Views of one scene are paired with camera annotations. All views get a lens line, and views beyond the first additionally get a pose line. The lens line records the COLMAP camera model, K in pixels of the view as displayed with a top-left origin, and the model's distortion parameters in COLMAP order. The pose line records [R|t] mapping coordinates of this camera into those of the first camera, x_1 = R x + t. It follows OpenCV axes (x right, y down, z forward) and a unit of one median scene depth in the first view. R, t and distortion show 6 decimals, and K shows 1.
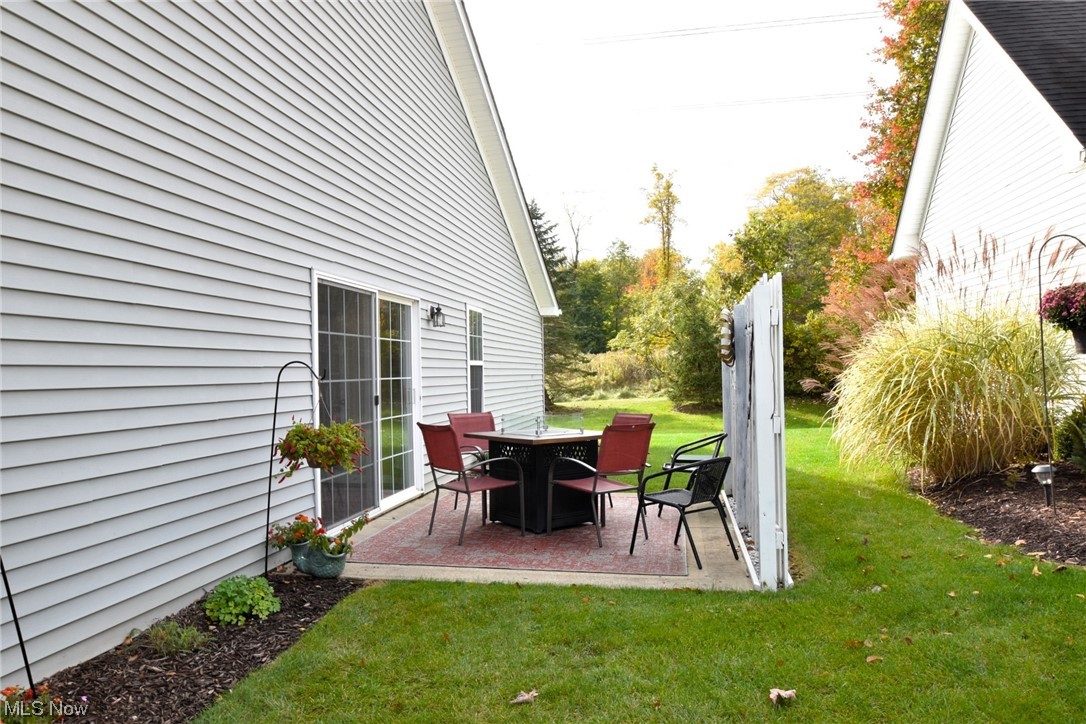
lens RADIAL K [[780.0, 0, 543.0], [0, 780.0, 362.0], [0, 0, 1]] dist [0.006412, 0.002303]
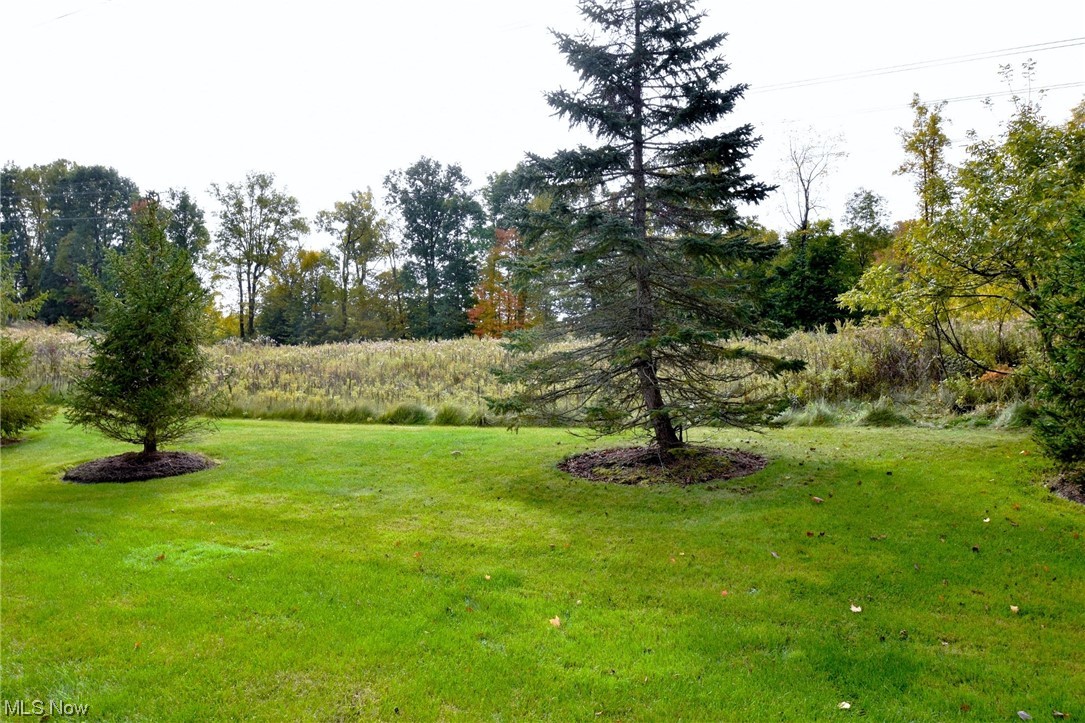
lens RADIAL K [[779.3, 0, 542.5], [0, 779.3, 361.5], [0, 0, 1]] dist [0.006412, 0.002303]
pose [[0.958288, 0.014820, -0.285420, 0.045388], [-0.010110, 0.999787, 0.017969, 0.005990], [0.285626, -0.014334, 0.958234, 0.493983]]
